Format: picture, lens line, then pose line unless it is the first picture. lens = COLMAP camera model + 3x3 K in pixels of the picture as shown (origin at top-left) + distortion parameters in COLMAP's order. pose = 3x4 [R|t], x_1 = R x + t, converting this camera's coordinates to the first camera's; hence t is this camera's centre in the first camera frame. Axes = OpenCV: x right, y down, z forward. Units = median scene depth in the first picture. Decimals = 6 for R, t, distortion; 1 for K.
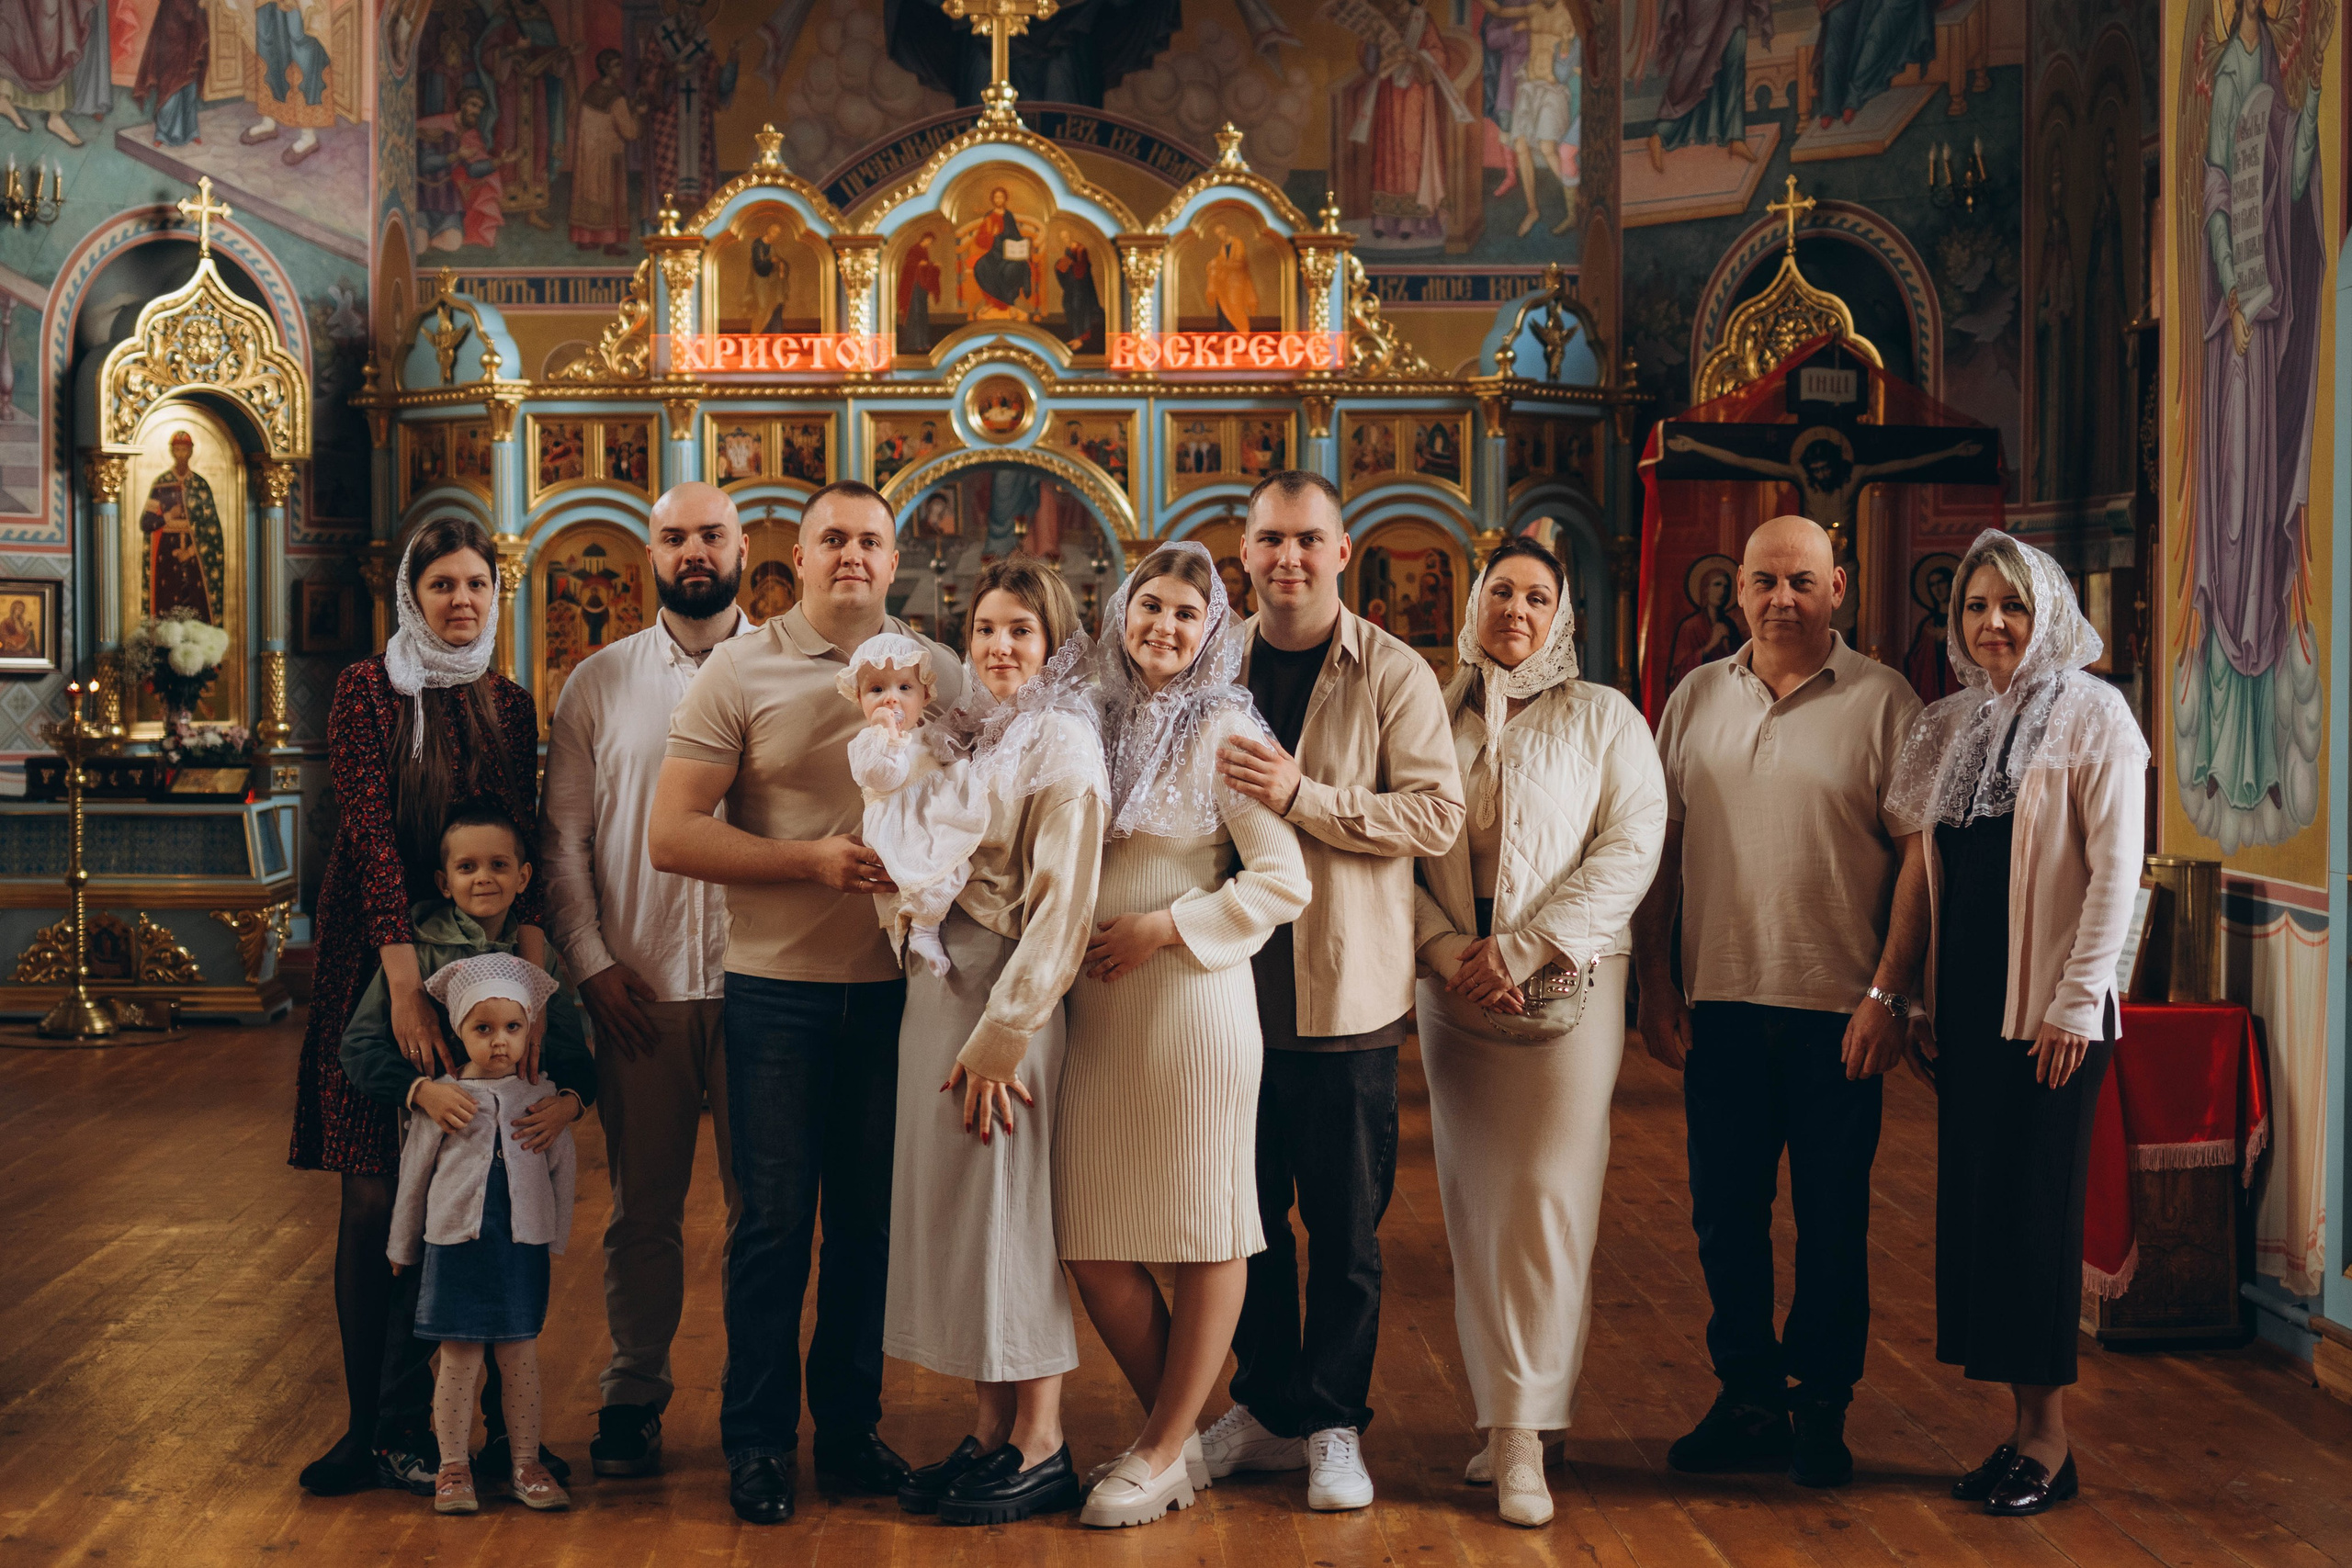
lens RADIAL K [[3728.7, 0, 1135.3], [0, 3728.7, 773.0], [0, 0, 1]] dist [-0.068283, 0.053175]
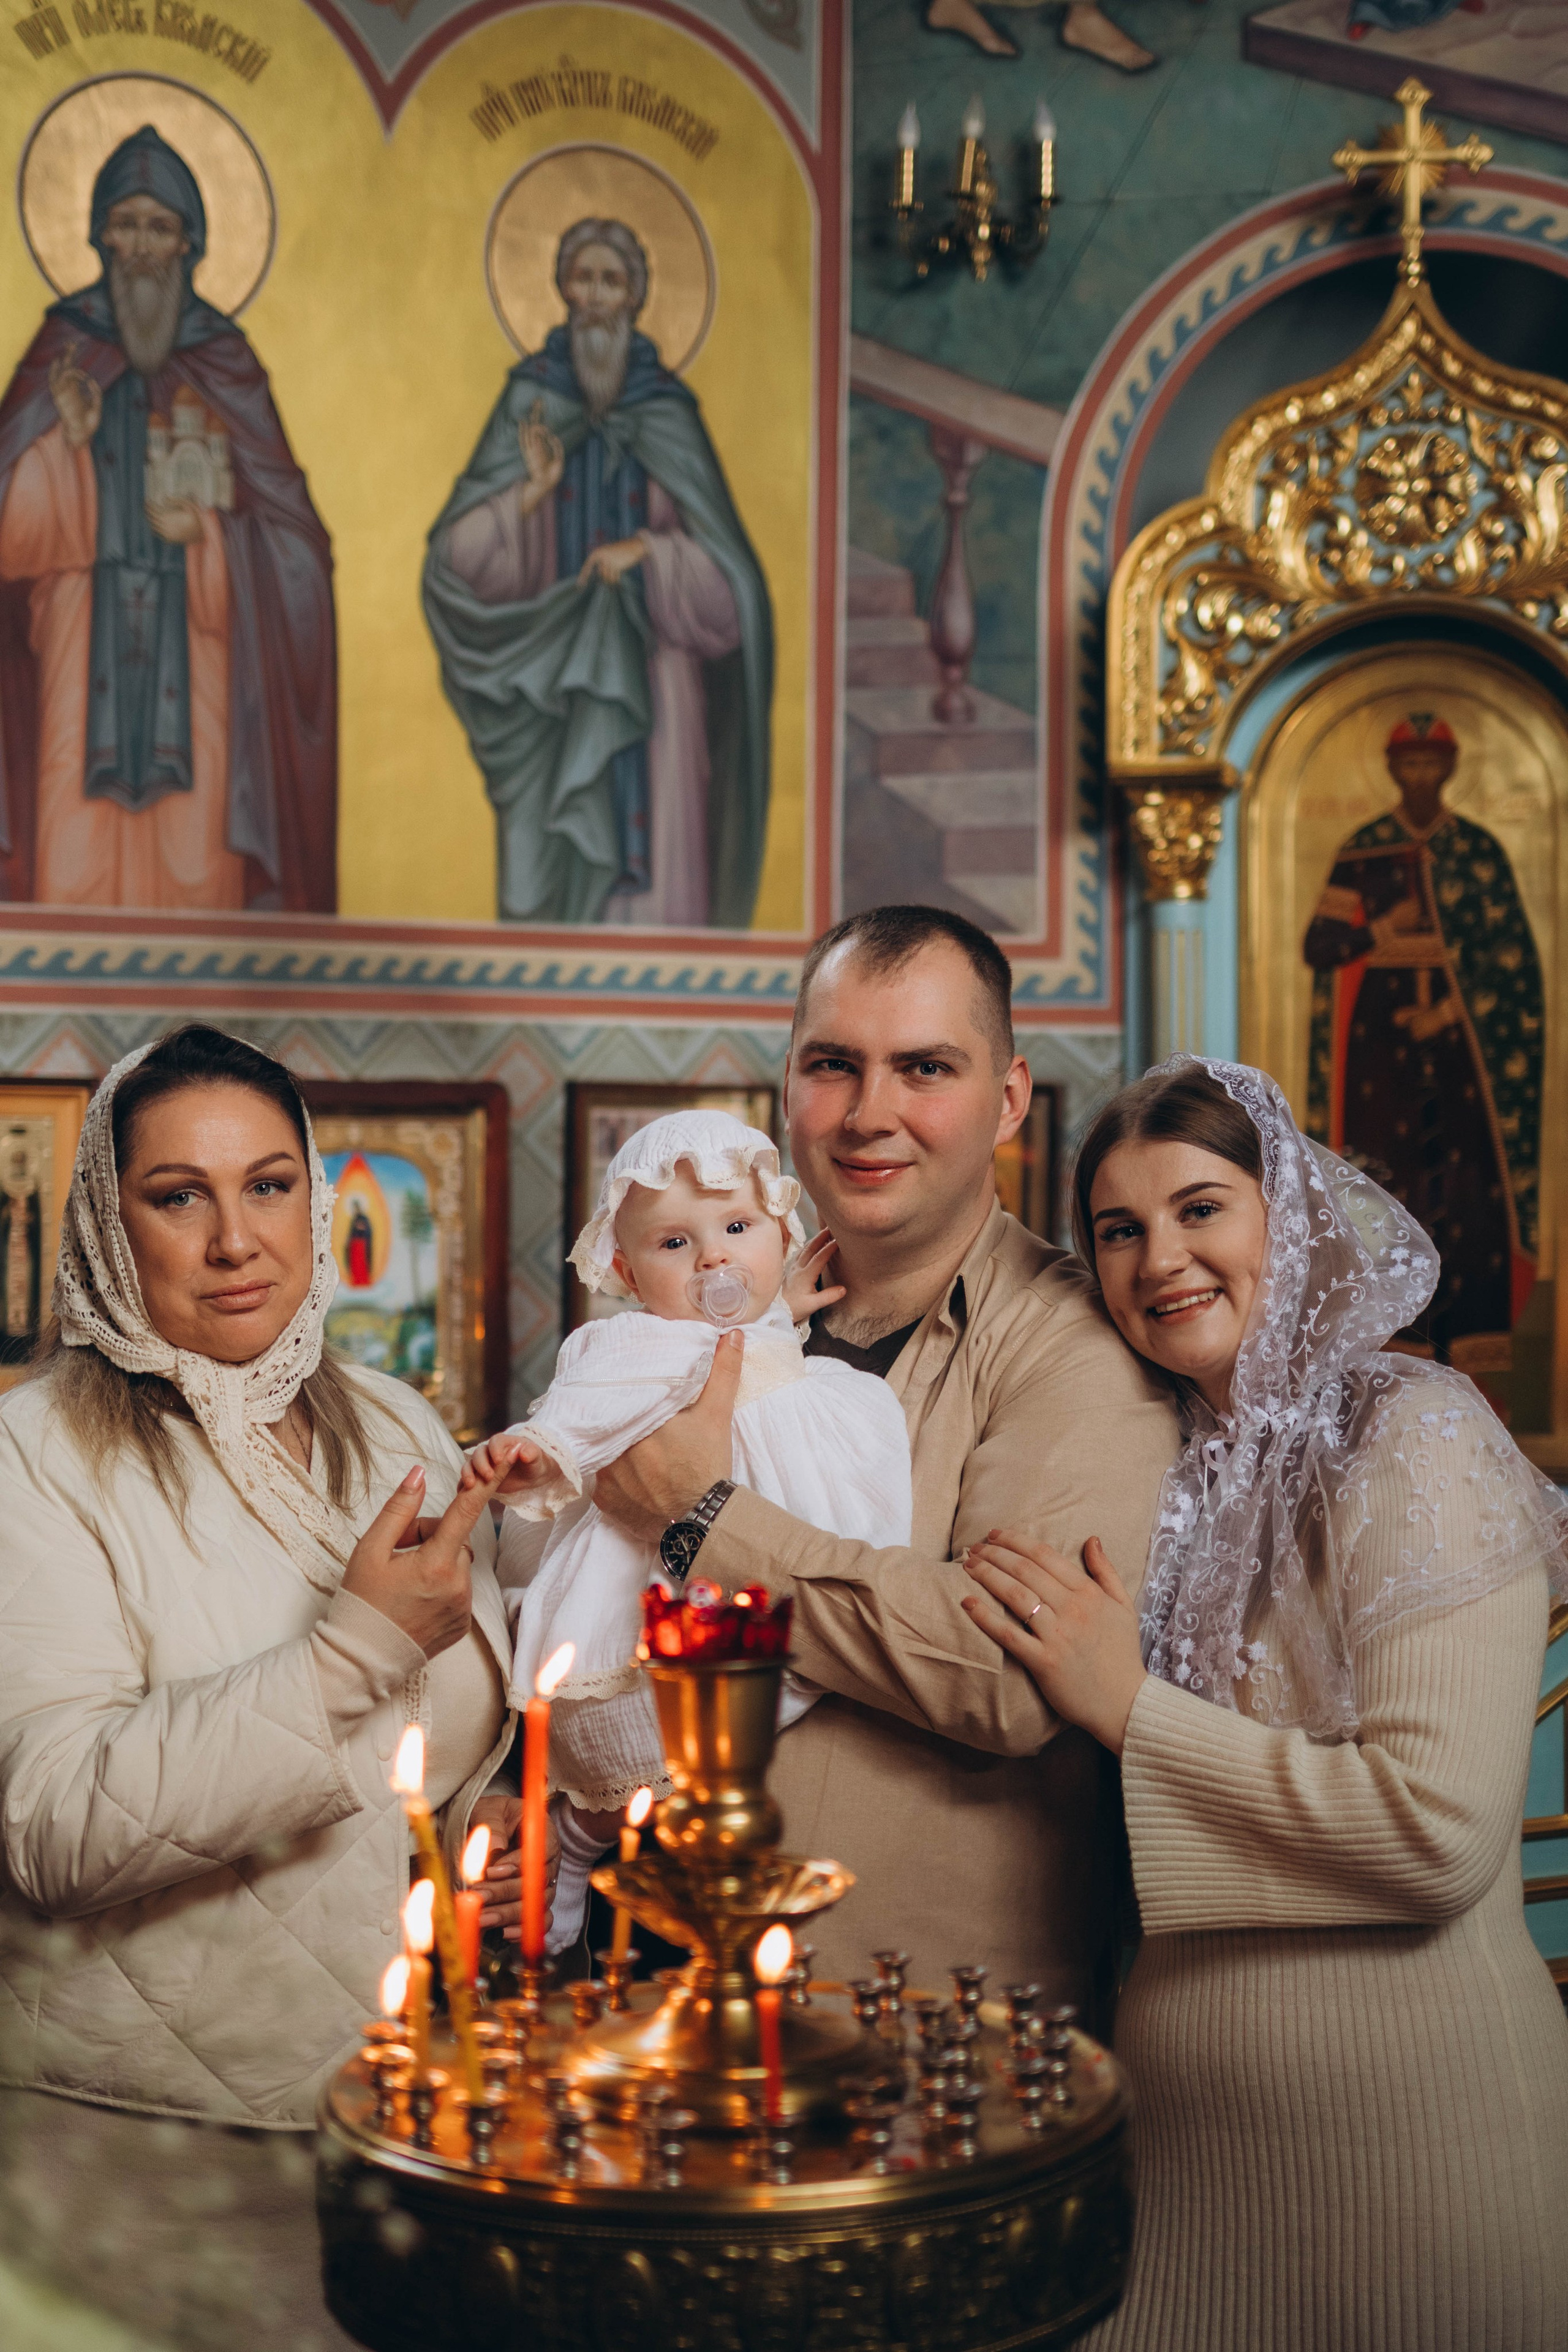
lens RADIAL K [[3656.0, 0, 784.0], [0, 3656.0, 1176.0], [0, 0, 1]] dist [-0.065128, 0.036056]
pose [[0.473718, 0.003380, -0.880670, 0.062128], [-0.035222, 0.999265, -0.015111, -0.033221], [0.879972, 0.038178, 0.473489, 0.747729]]
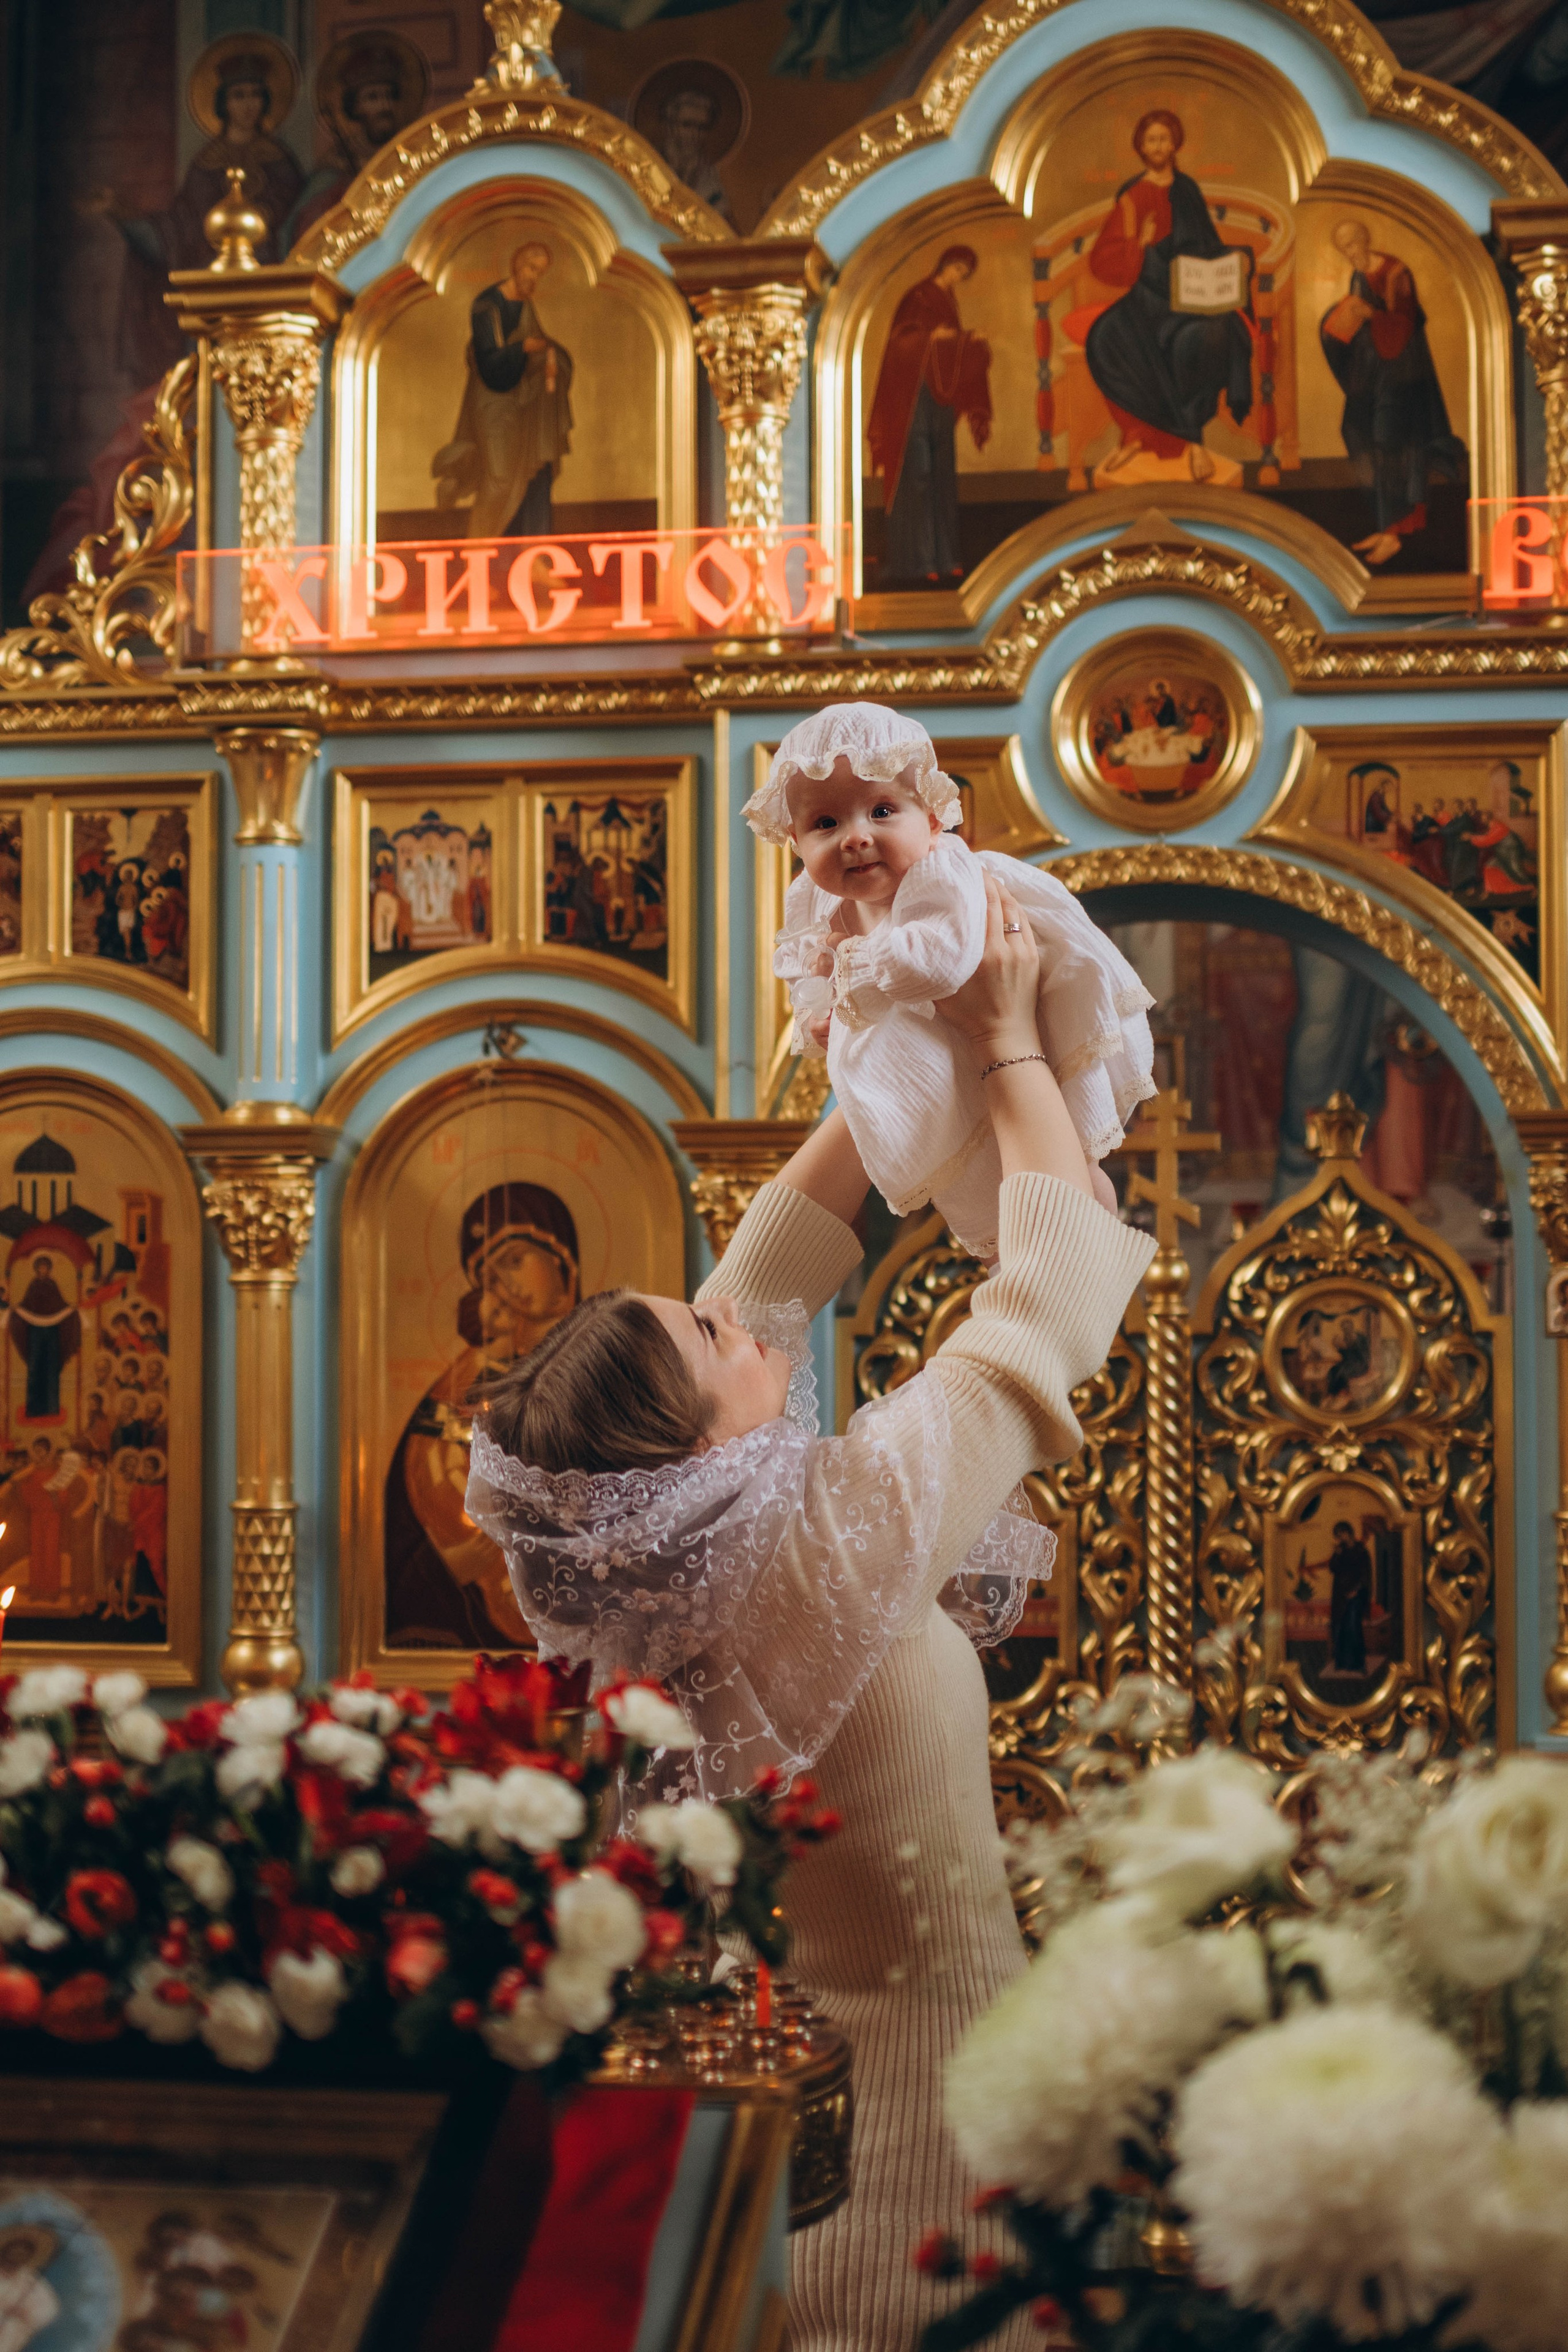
lens RADIAL K [[3850.9, 0, 784.0], [0, 3850.9, 1176.0], [0, 0, 1]] dist [-0.059043, 0.014933]
pose [[0.976842, -0.005912, -0.213880, 0.005467], [-0.011604, 0.996683, -0.080547, -0.028474], [0.213647, 0.081164, 0.973534, 0.651935]]
